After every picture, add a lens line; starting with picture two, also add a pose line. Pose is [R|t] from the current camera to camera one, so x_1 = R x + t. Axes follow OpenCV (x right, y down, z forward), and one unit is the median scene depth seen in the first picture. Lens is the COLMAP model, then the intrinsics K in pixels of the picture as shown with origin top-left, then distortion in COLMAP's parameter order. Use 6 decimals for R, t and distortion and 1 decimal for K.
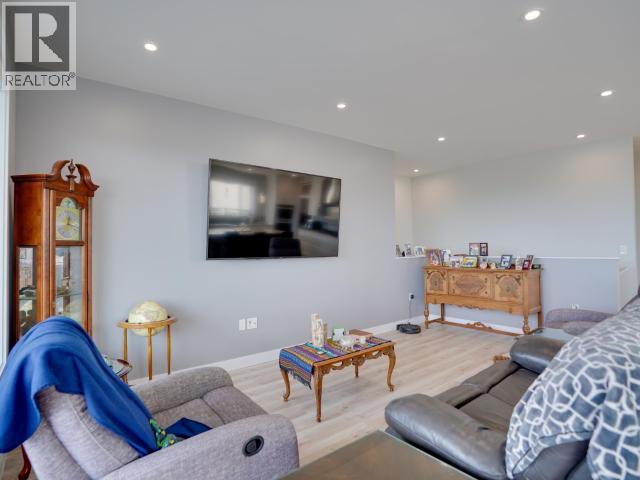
lens RADIAL K [[333.2, 0, 316.1], [0, 333.2, 238.7], [0, 0, 1]] dist [-0.081927, 0.034591]
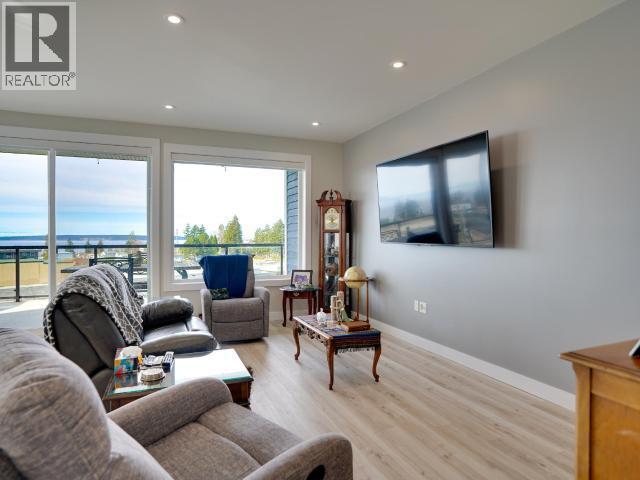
lens RADIAL K [[333.2, 0, 316.1], [0, 333.2, 238.7], [0, 0, 1]] dist [-0.081927, 0.034591]
pose [[-0.201706, 0.005678, -0.979430, 0.882945], [0.005443, 0.999974, 0.004677, 0.037143], [0.979431, -0.004388, -0.201732, 0.899298]]
